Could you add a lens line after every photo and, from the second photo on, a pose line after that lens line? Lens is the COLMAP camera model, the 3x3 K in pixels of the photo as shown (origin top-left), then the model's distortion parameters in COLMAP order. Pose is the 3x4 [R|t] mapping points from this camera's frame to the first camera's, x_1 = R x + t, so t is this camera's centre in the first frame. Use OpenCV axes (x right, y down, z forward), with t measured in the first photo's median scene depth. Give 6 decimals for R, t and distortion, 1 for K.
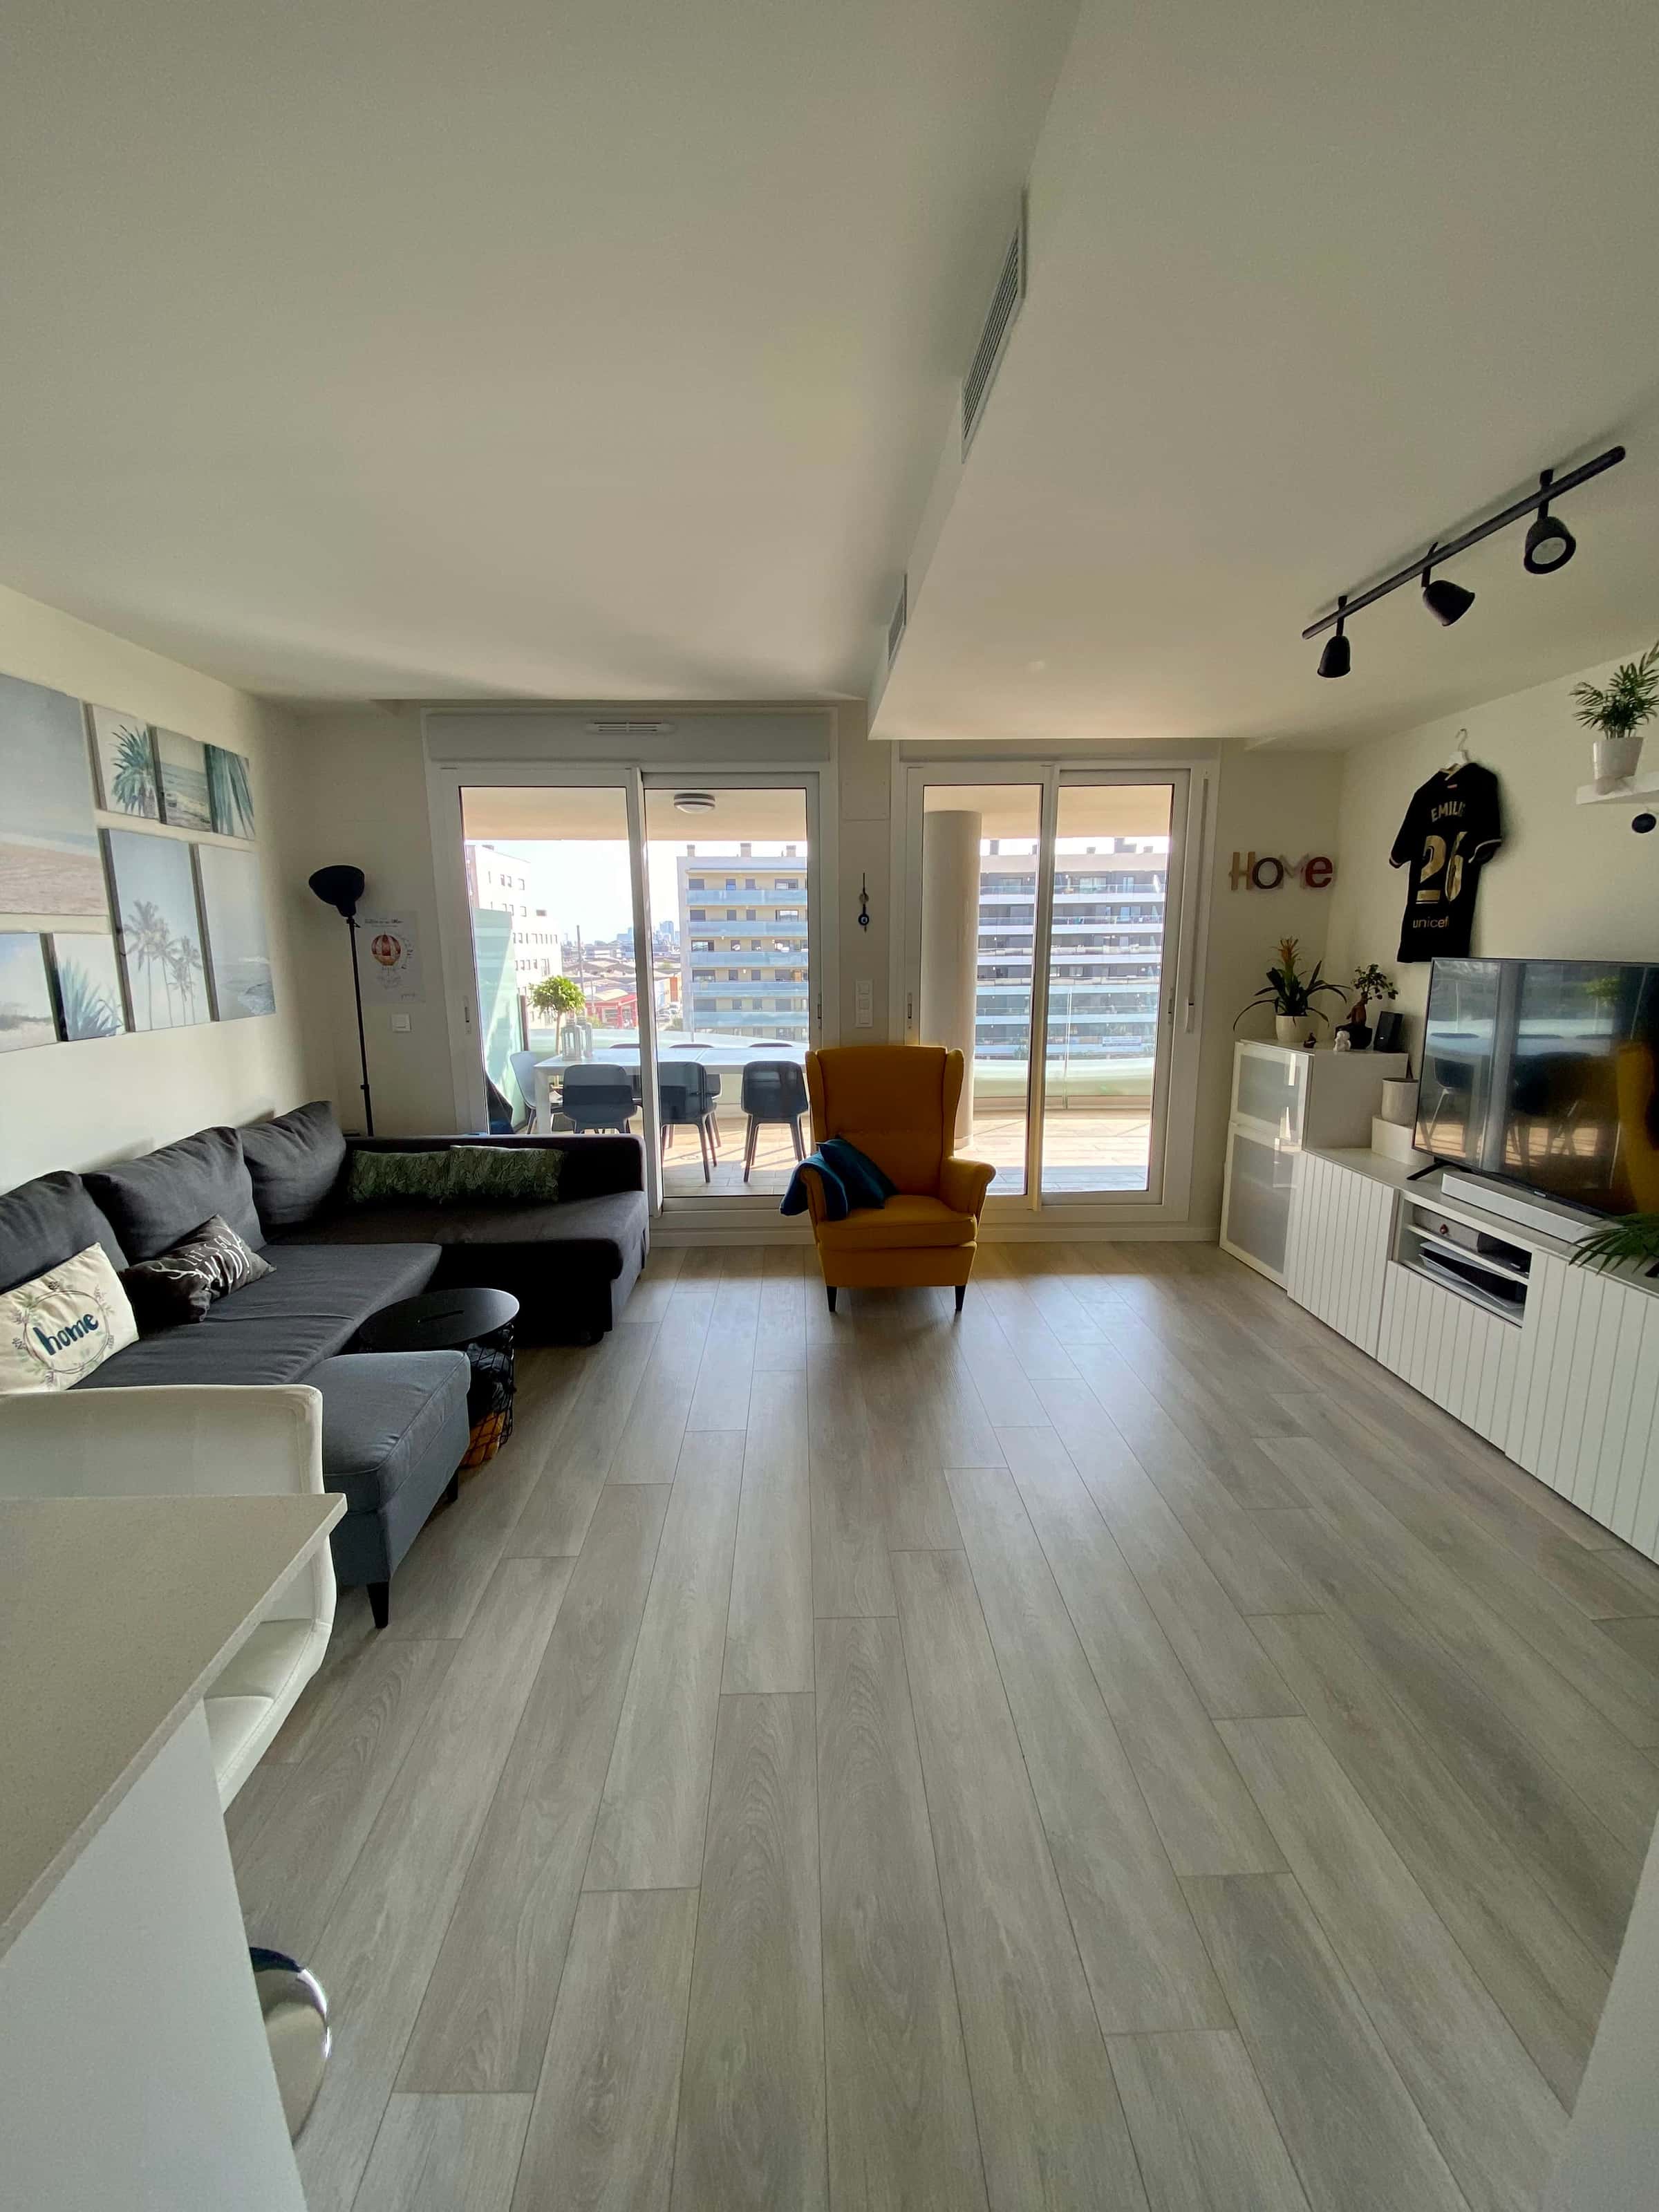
lens RADIAL K [[908.5, 0, 851.8], [0, 908.5, 1087.4], [0, 0, 1]] dist [0.000643, -0.008491]
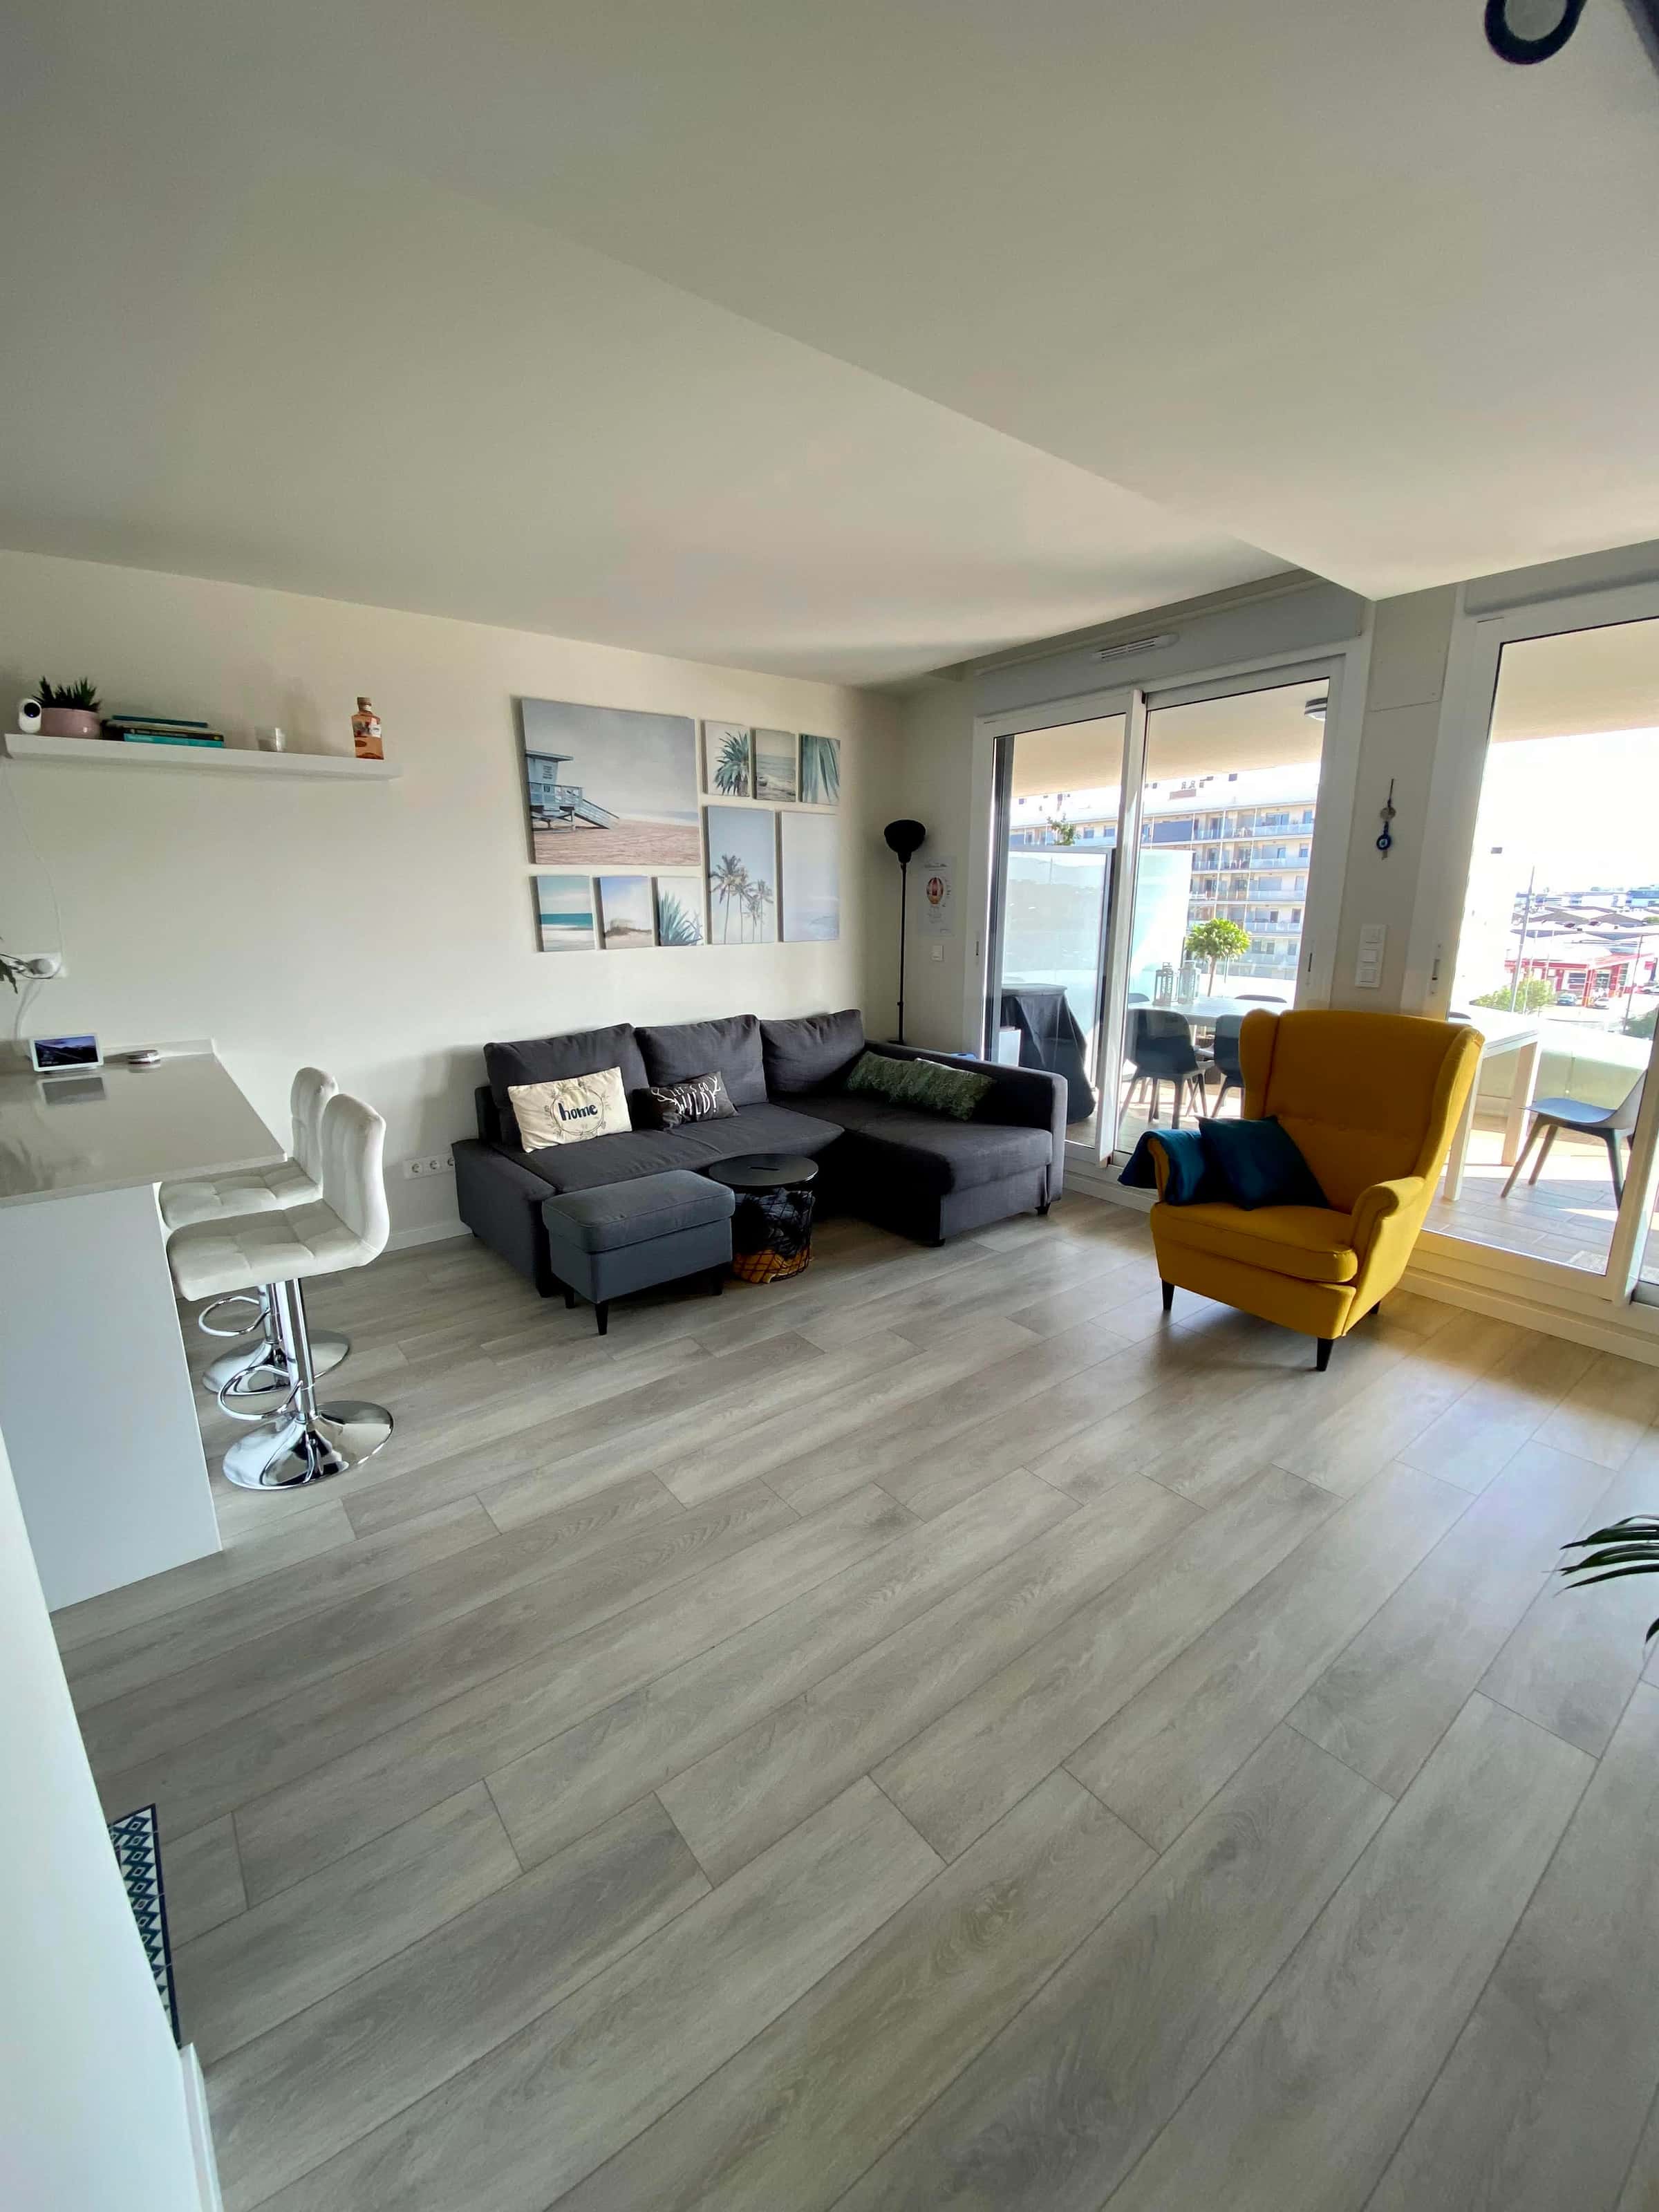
lens RADIAL K [[908.5, 0, 815.7], [0, 908.5, 1108.2], [0, 0, 1]] dist [0.000643, -0.008491]
pose [[0.569274, 0.182384, -0.801663, 0.573055], [-0.123494, 0.982990, 0.135942, -0.019671], [0.812820, 0.021612, 0.582113, 0.272456]]
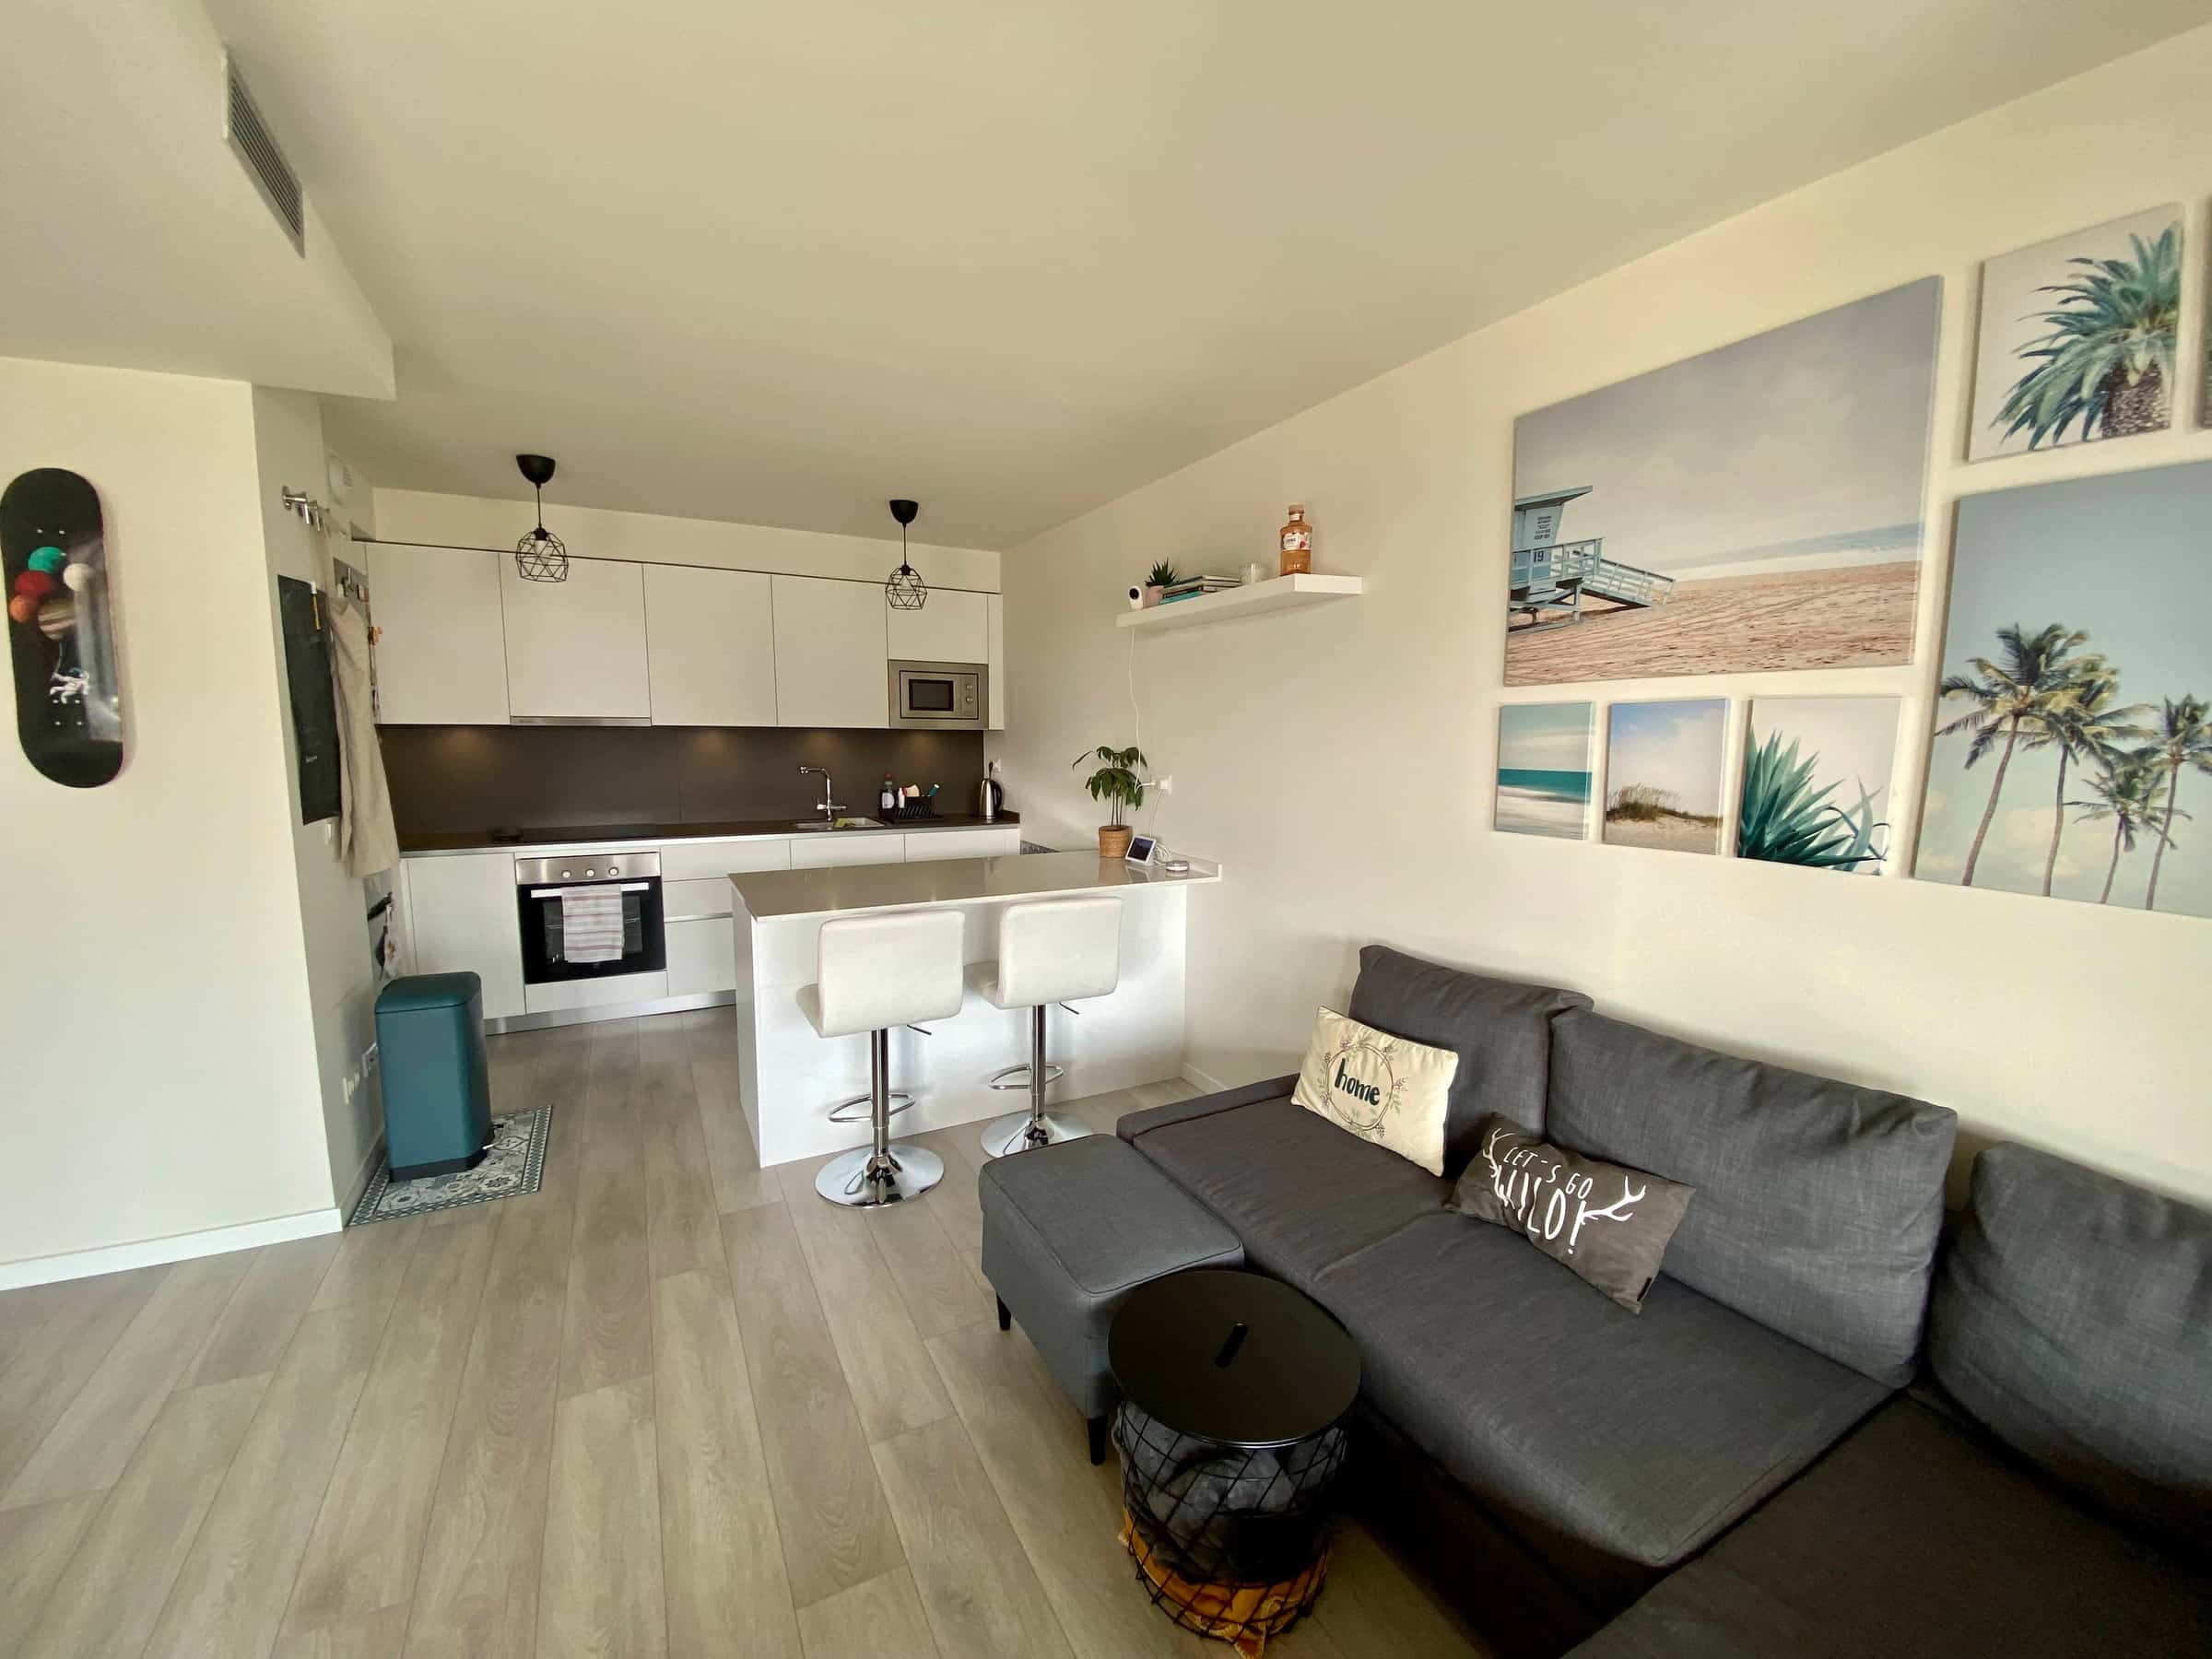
lens RADIAL K [[908.5, 0, 1120.9], [0, 908.5, 819.9], [0, 0, 1]] dist [0.000643, -0.008491]
pose [[-0.908310, 0.040036, -0.416377, -0.145275], [-0.070170, 0.966719, 0.246028, -0.196297], [0.412370, 0.252687, -0.875271, 1.284789]]
